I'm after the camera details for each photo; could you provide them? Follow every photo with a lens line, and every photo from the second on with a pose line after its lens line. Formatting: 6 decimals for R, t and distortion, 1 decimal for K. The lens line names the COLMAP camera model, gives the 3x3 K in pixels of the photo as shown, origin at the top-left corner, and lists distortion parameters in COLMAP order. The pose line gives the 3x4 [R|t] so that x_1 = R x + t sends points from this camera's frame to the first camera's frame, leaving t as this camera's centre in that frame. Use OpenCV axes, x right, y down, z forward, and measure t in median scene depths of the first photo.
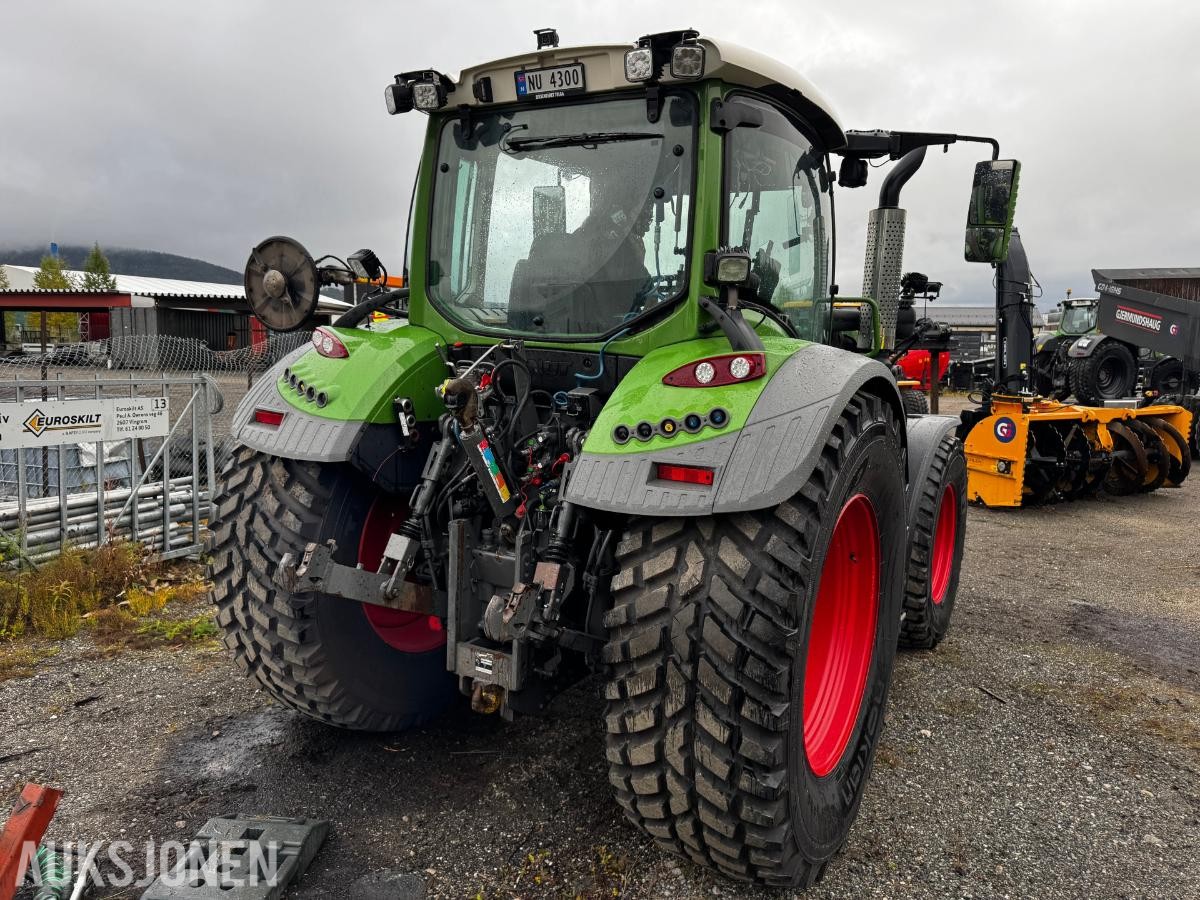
lens RADIAL K [[889.8, 0, 605.7], [0, 889.8, 447.3], [0, 0, 1]] dist [0.033083, -0.044647]
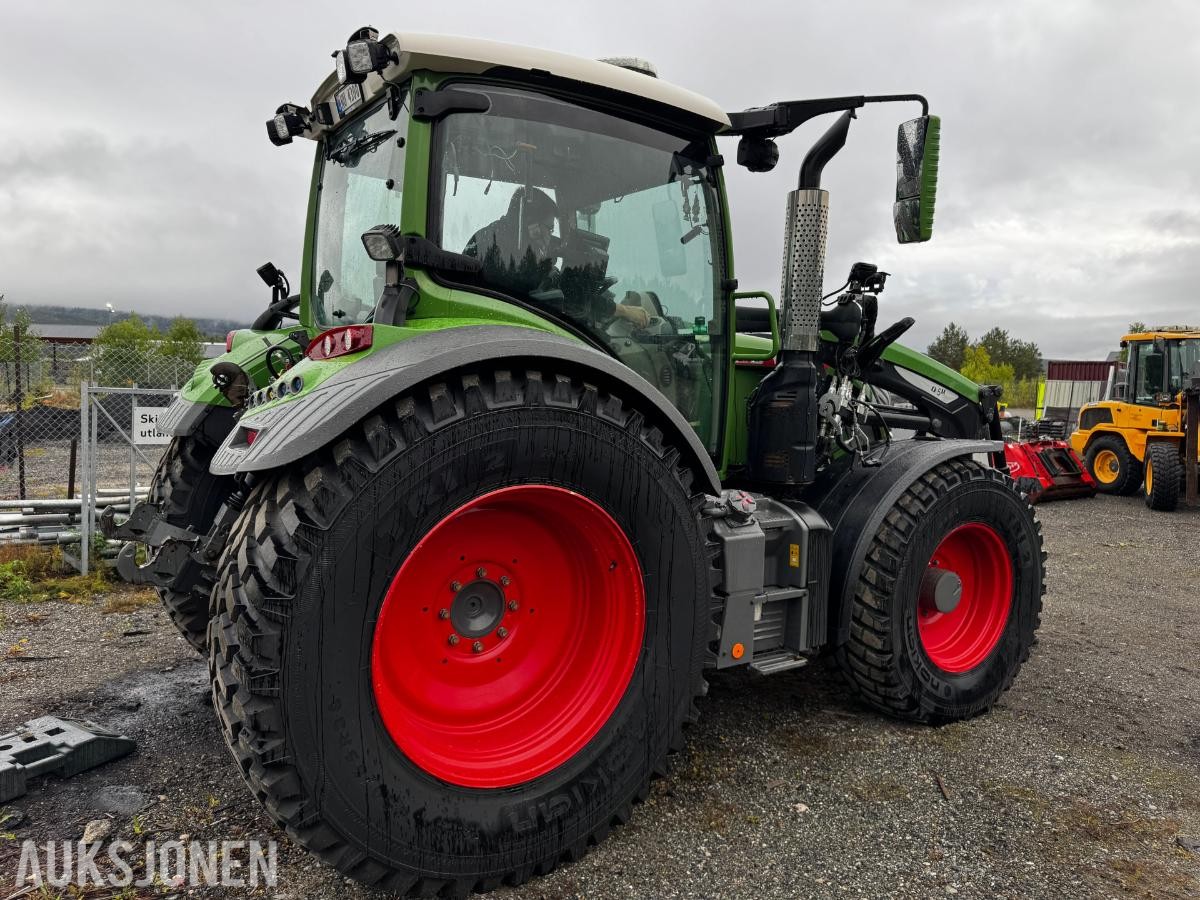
lens RADIAL K [[889.8, 0, 612.0], [0, 889.8, 432.1], [0, 0, 1]] dist [0.033083, -0.044647]
pose [[0.886915, 0.024664, -0.461273, 0.720478], [-0.062439, 0.995810, -0.066809, 0.051324], [0.457693, 0.088055, 0.884739, 0.204748]]
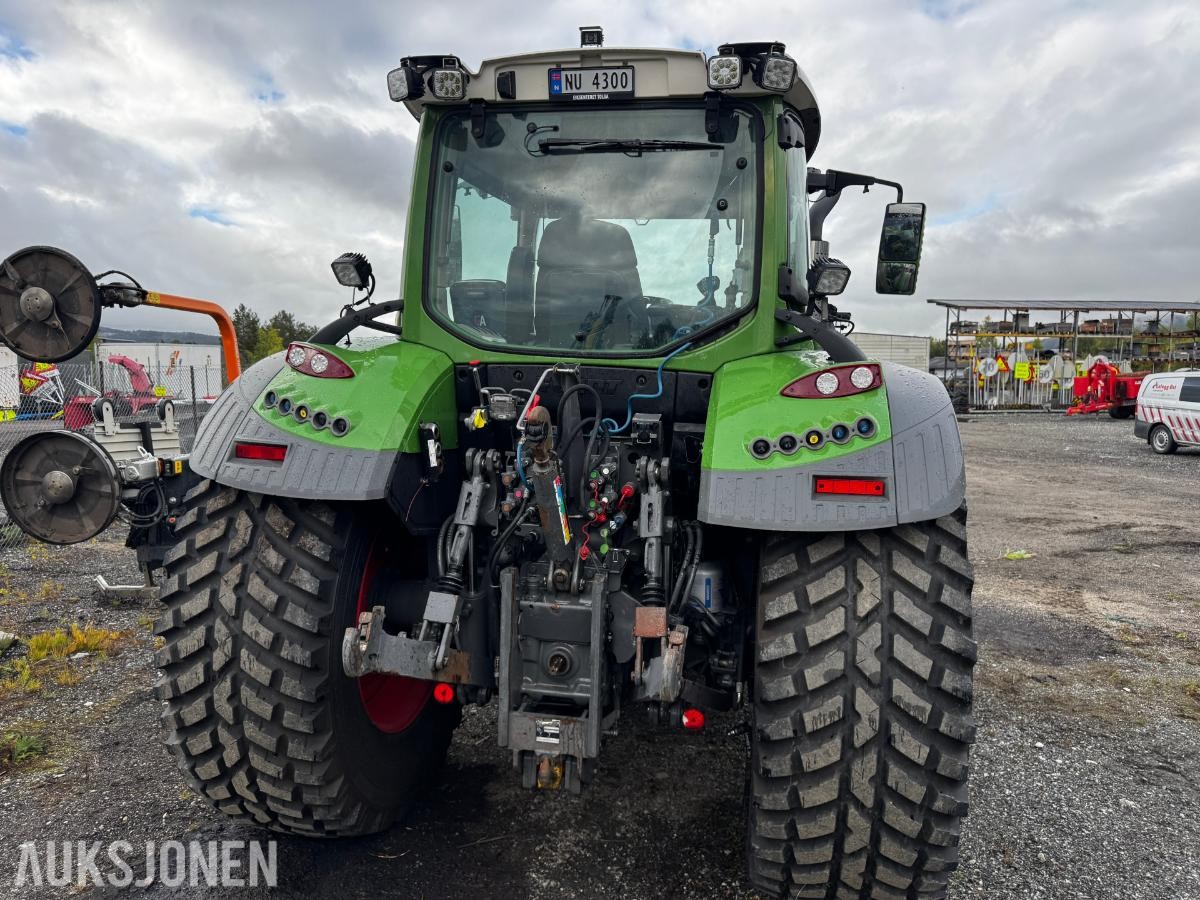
lens RADIAL K [[889.8, 0, 614.3], [0, 889.8, 420.6], [0, 0, 1]] dist [0.033083, -0.044647]
pose [[0.938634, -0.027772, 0.343794, -0.360941], [0.051571, 0.996849, -0.060273, 0.002052], [-0.341037, 0.074304, 0.937109, 0.135905]]
